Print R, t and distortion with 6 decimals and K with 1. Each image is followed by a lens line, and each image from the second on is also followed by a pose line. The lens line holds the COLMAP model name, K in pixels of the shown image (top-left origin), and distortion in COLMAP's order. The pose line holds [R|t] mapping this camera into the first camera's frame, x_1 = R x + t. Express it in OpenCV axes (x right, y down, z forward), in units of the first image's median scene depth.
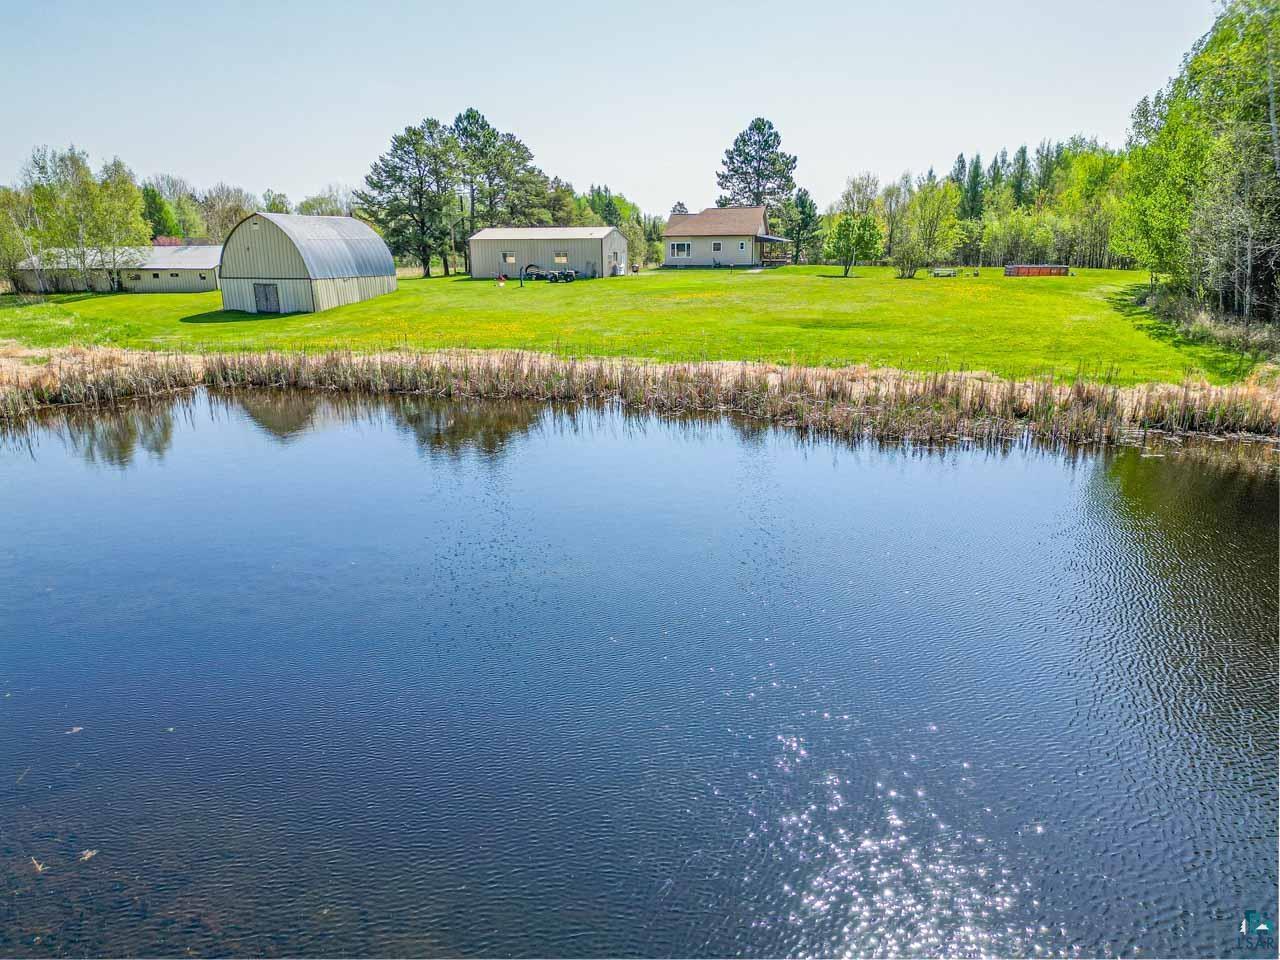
lens RADIAL K [[894.7, 0, 640.9], [0, 894.7, 477.5], [0, 0, 1]] dist [0.075595, -0.071291]
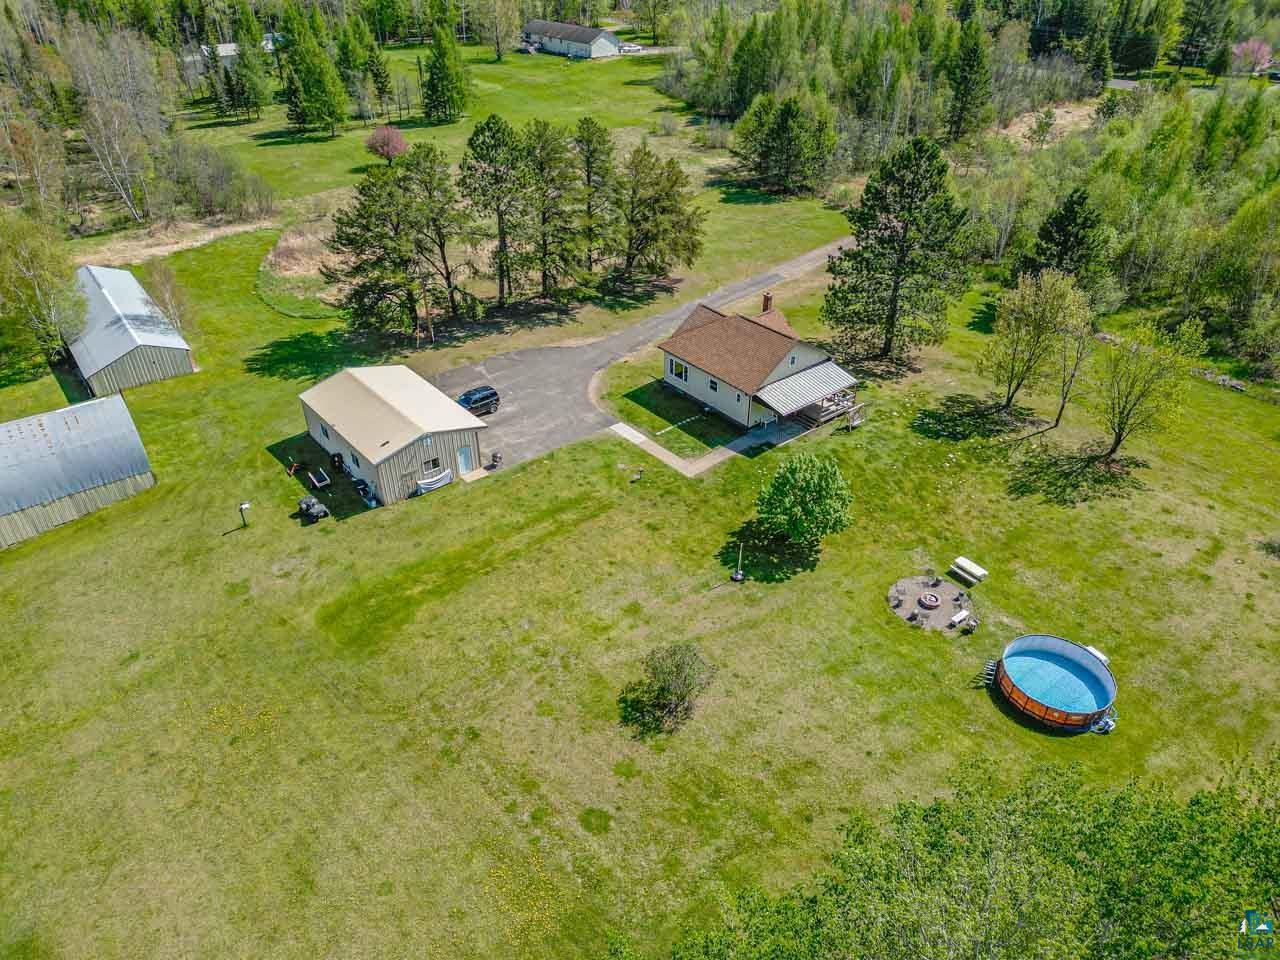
lens RADIAL K [[894.7, 0, 635.6], [0, 894.7, 485.1], [0, 0, 1]] dist [0.075595, -0.071291]
pose [[0.822708, 0.322124, -0.468388, 0.372815], [-0.146504, 0.916268, 0.372813, -0.420385], [0.549261, -0.238096, 0.801014, 0.369966]]
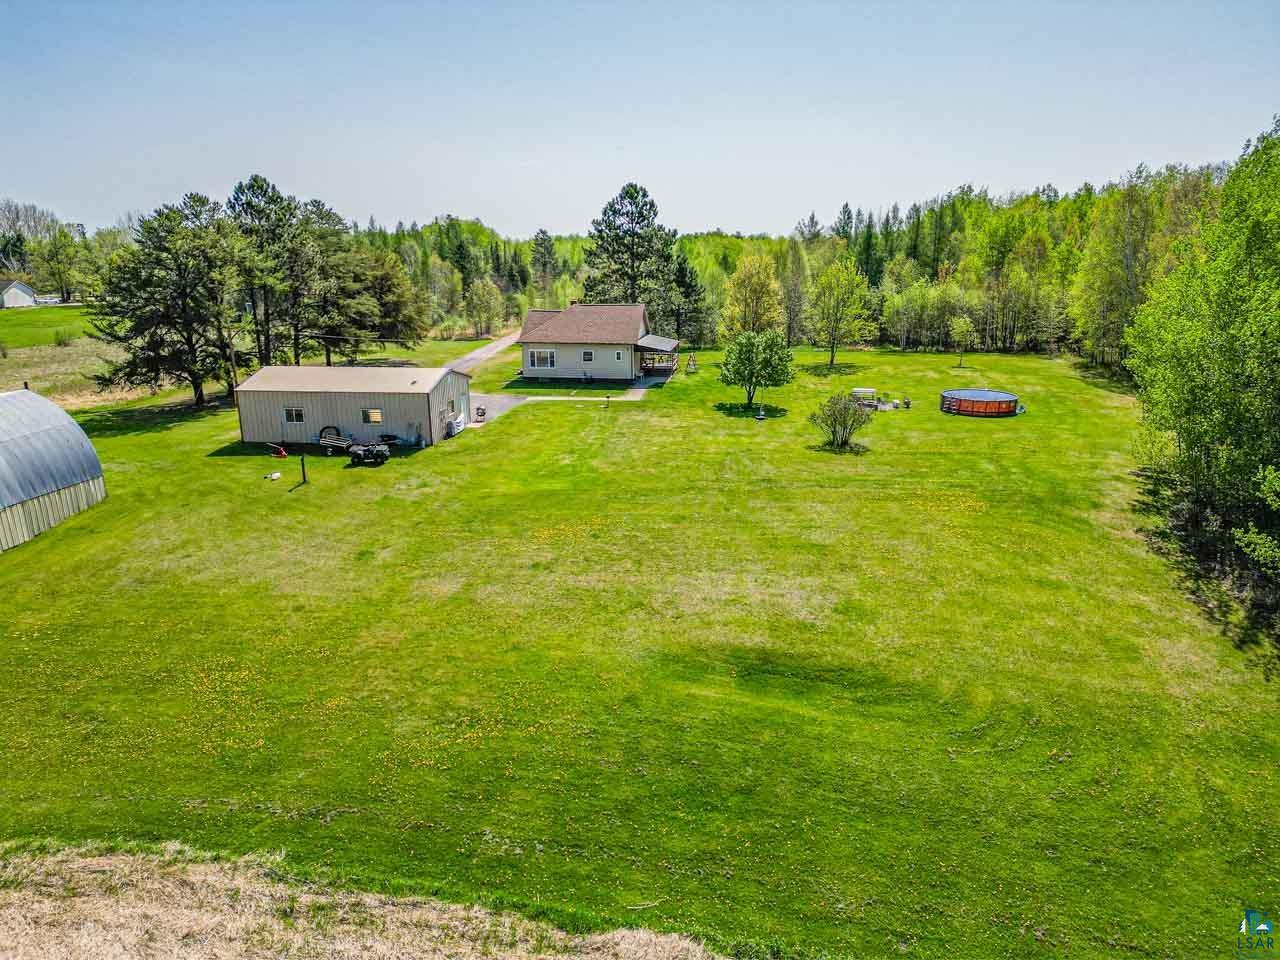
lens RADIAL K [[894.7, 0, 642.3], [0, 894.7, 481.4], [0, 0, 1]] dist [0.075595, -0.071291]
pose [[0.989489, -0.037232, 0.139731, 0.016800], [0.036490, 0.999303, 0.007870, -0.144309], [-0.139927, -0.002689, 0.990158, 0.197313]]
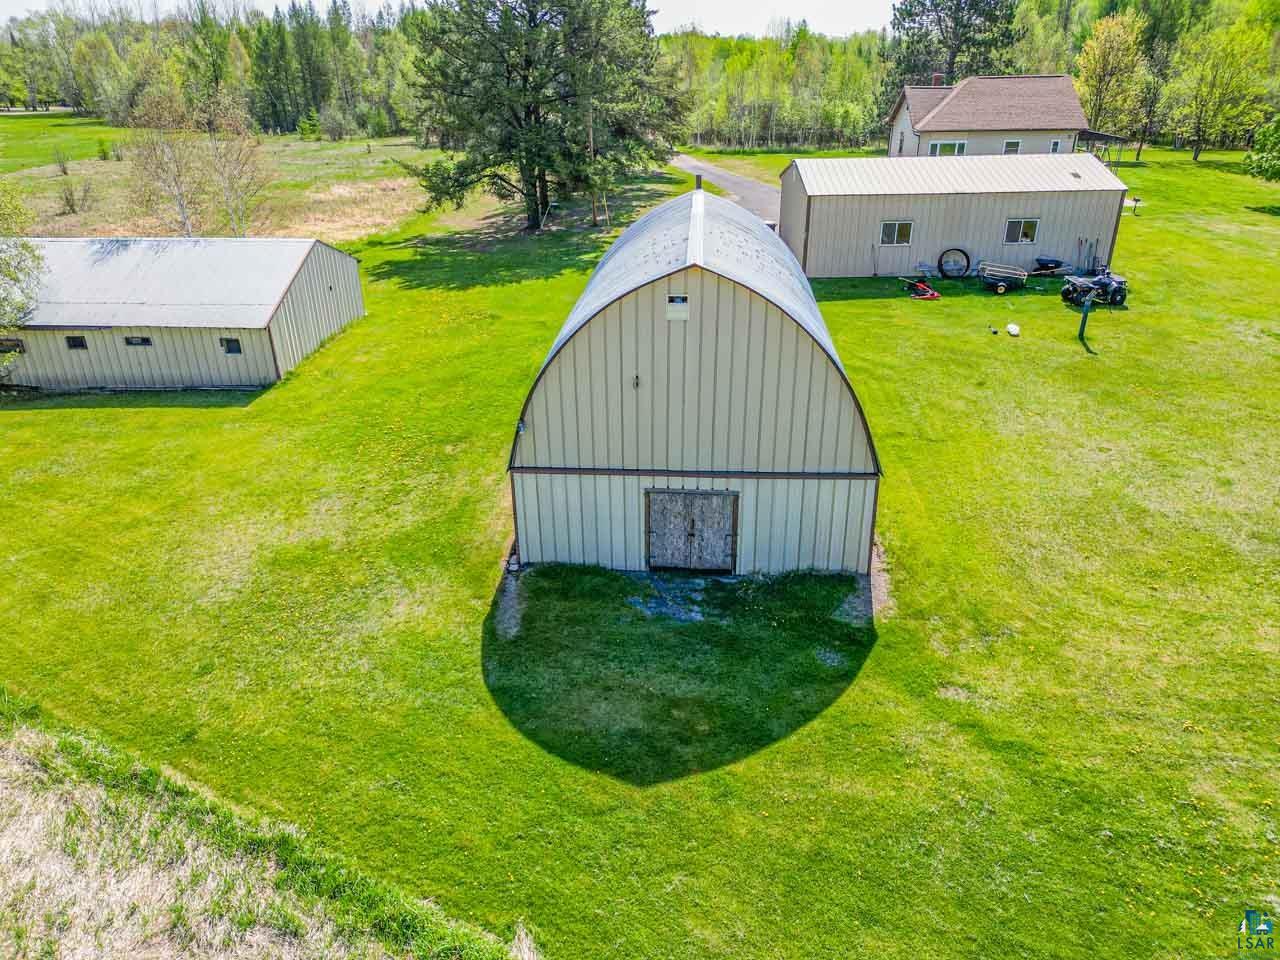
lens RADIAL K [[894.7, 0, 638.4], [0, 894.7, 479.9], [0, 0, 1]] dist [0.075595, -0.071291]
pose [[0.966262, -0.111145, 0.232346, -0.303214], [0.066767, 0.979352, 0.190817, -0.166844], [-0.248757, -0.168866, 0.953732, 0.435346]]
